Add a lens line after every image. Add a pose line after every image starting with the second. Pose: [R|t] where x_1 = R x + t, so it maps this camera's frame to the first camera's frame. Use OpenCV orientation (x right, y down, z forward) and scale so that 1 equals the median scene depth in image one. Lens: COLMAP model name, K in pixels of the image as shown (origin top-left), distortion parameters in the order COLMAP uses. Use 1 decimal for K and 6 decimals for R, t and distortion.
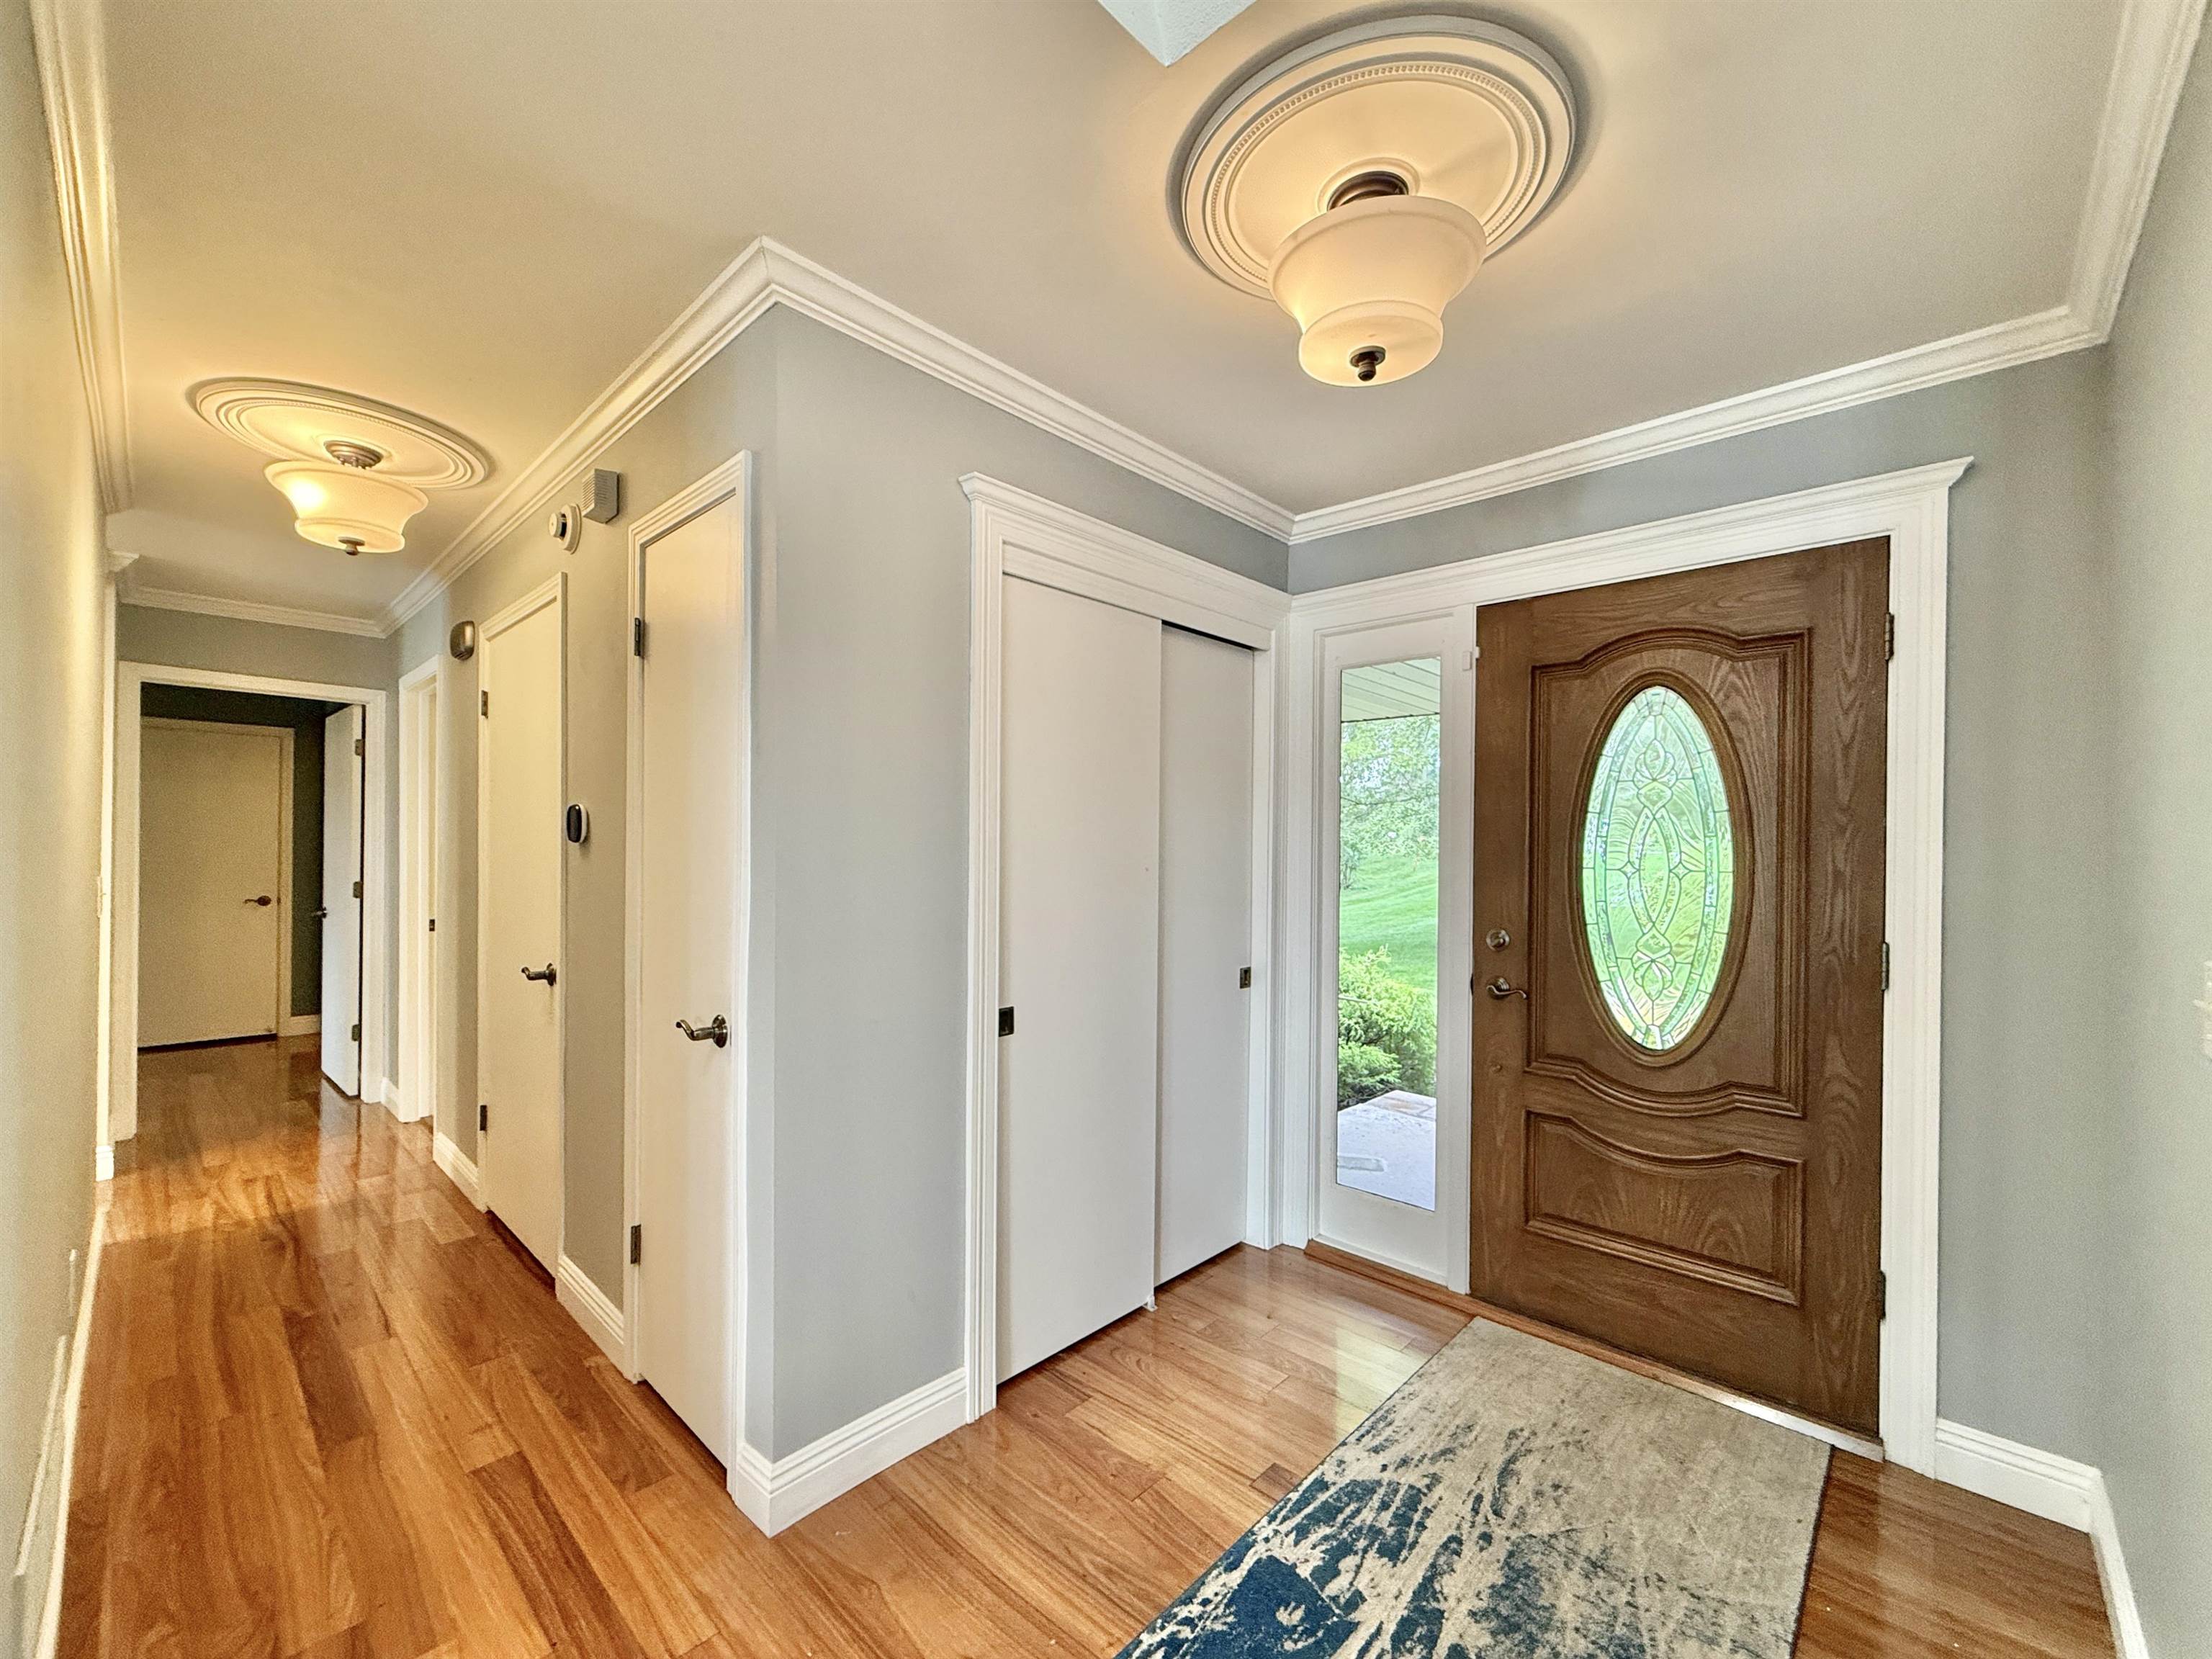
lens RADIAL K [[895.3, 0, 1104.1], [0, 895.3, 838.2], [0, 0, 1]] dist [0.000229, -0.000588]
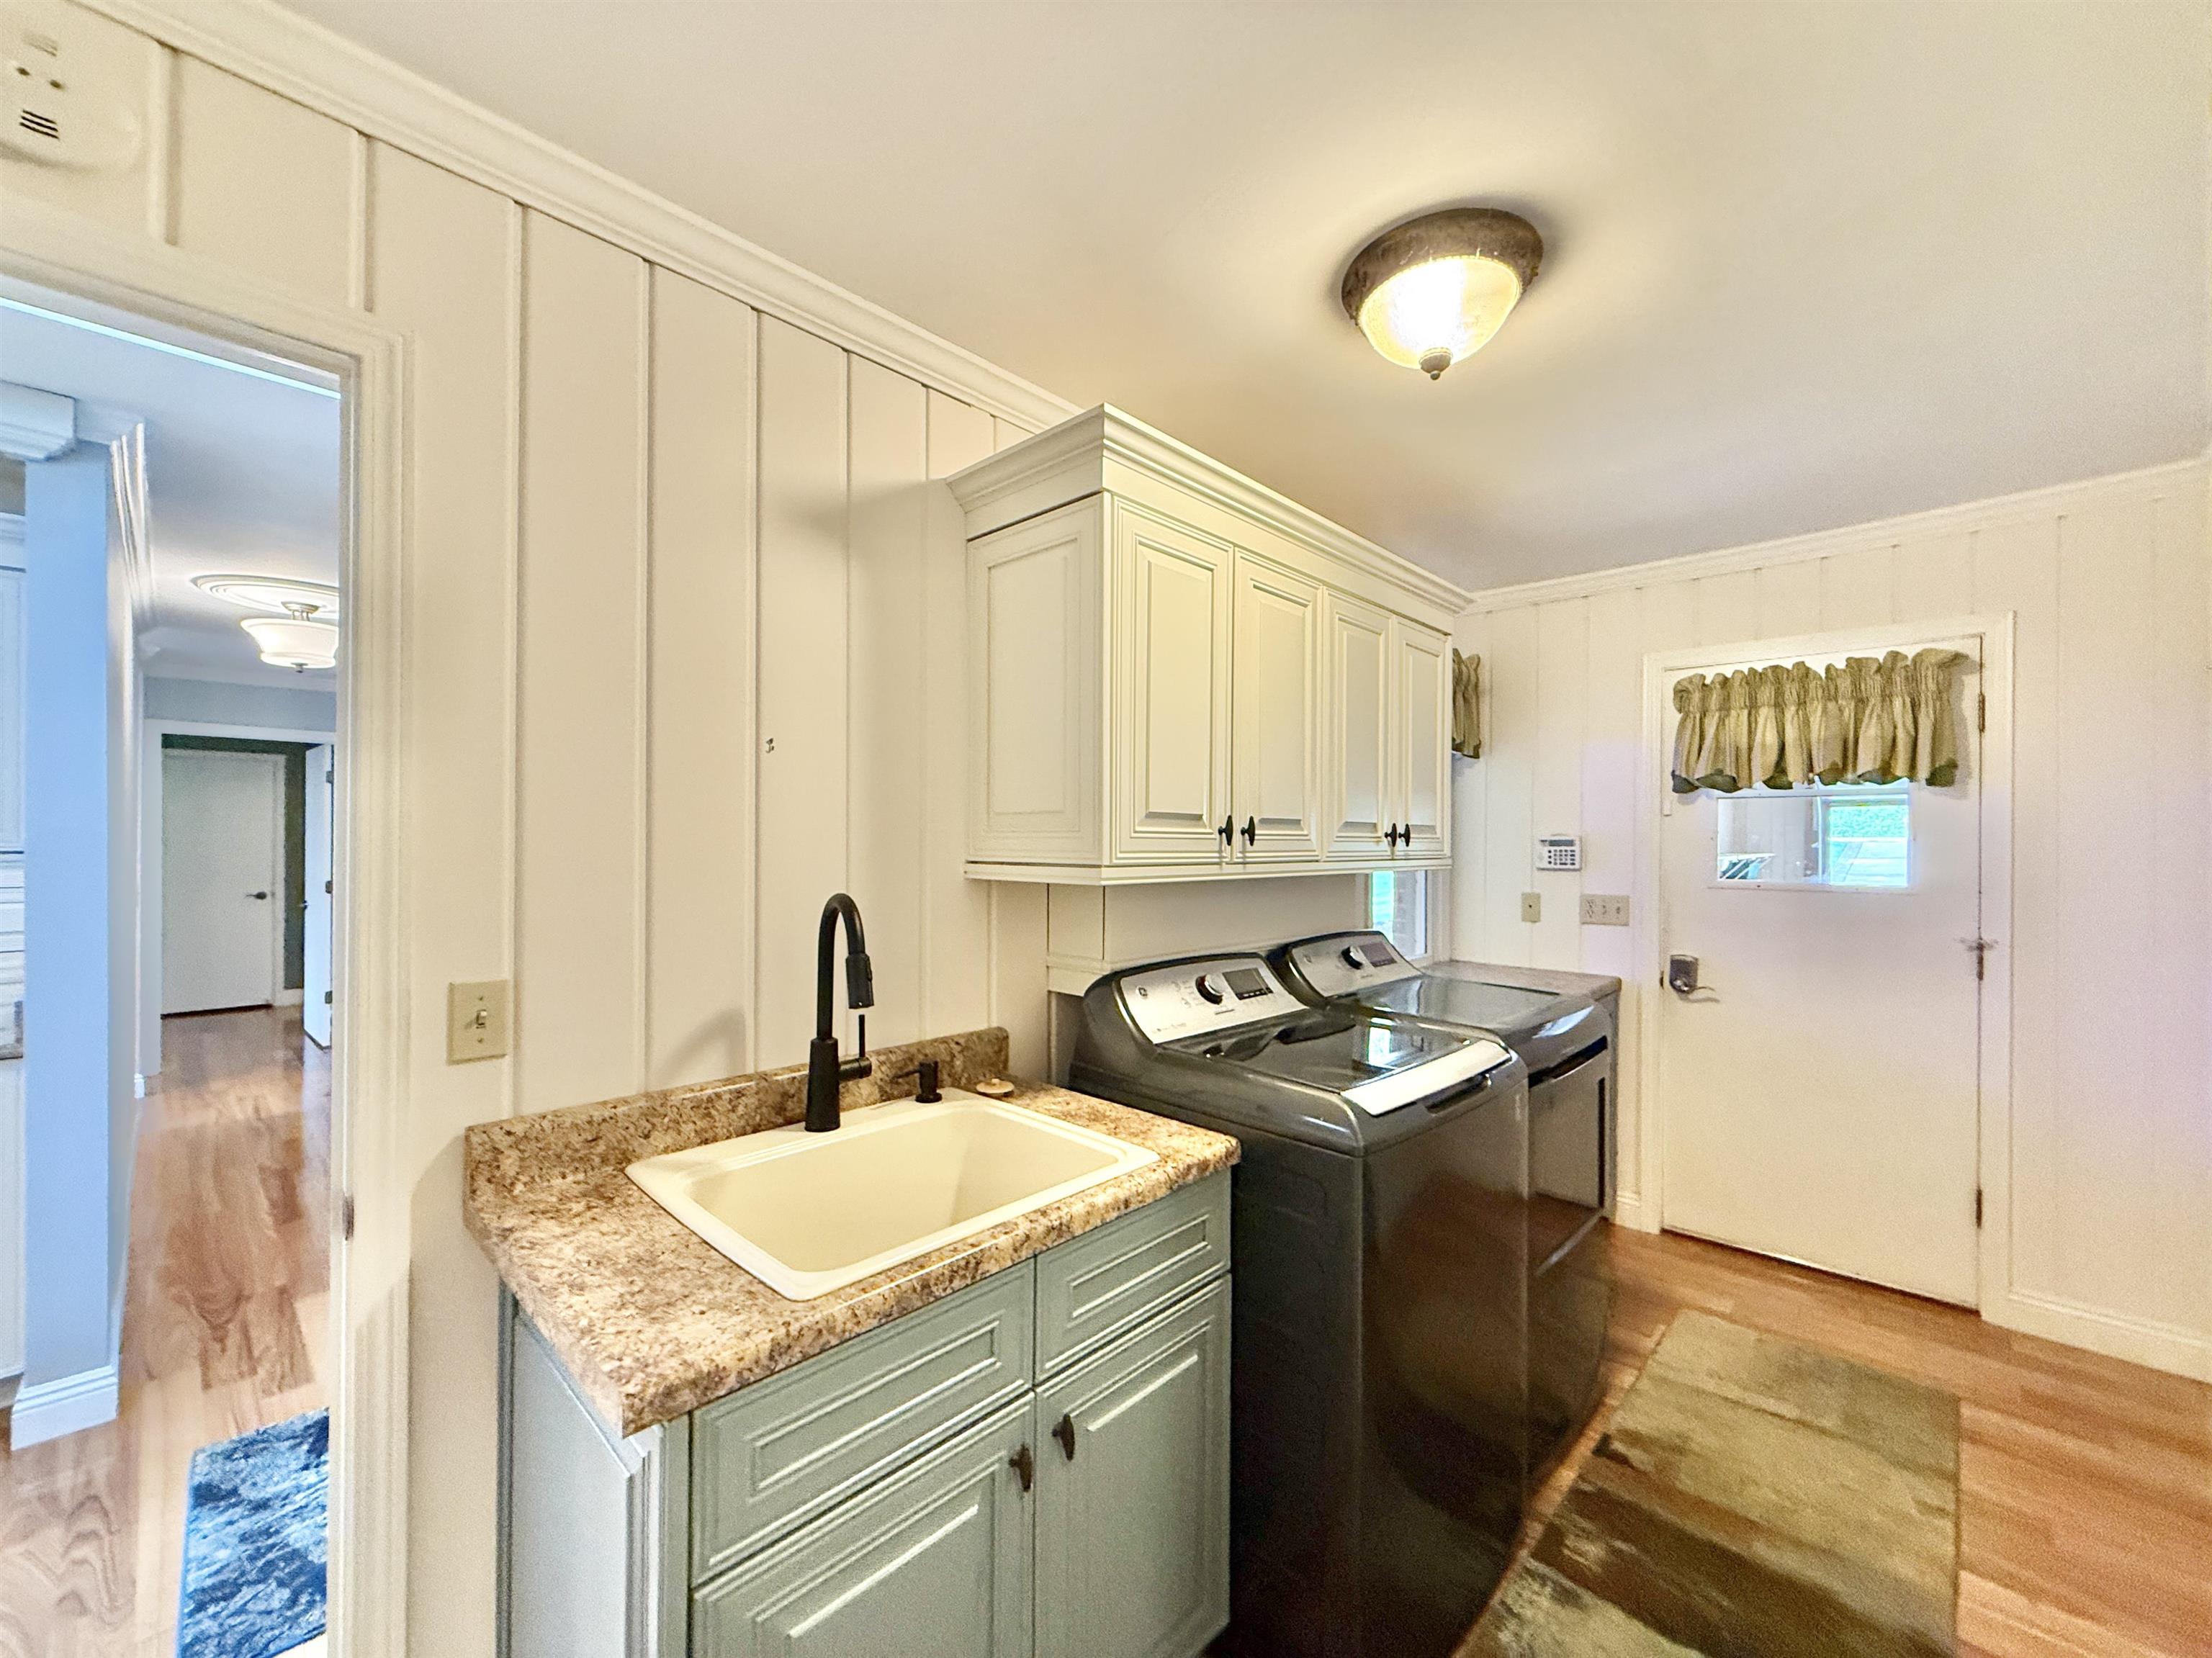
lens RADIAL K [[883.3, 0, 1101.4], [0, 883.3, 832.7], [0, 0, 1]] dist [-0.000809, -0.000361]
pose [[0.999989, -0.003259, -0.003336, 0.362643], [0.003276, 0.999982, 0.005066, -0.031457], [0.003320, -0.005077, 0.999982, -0.343457]]
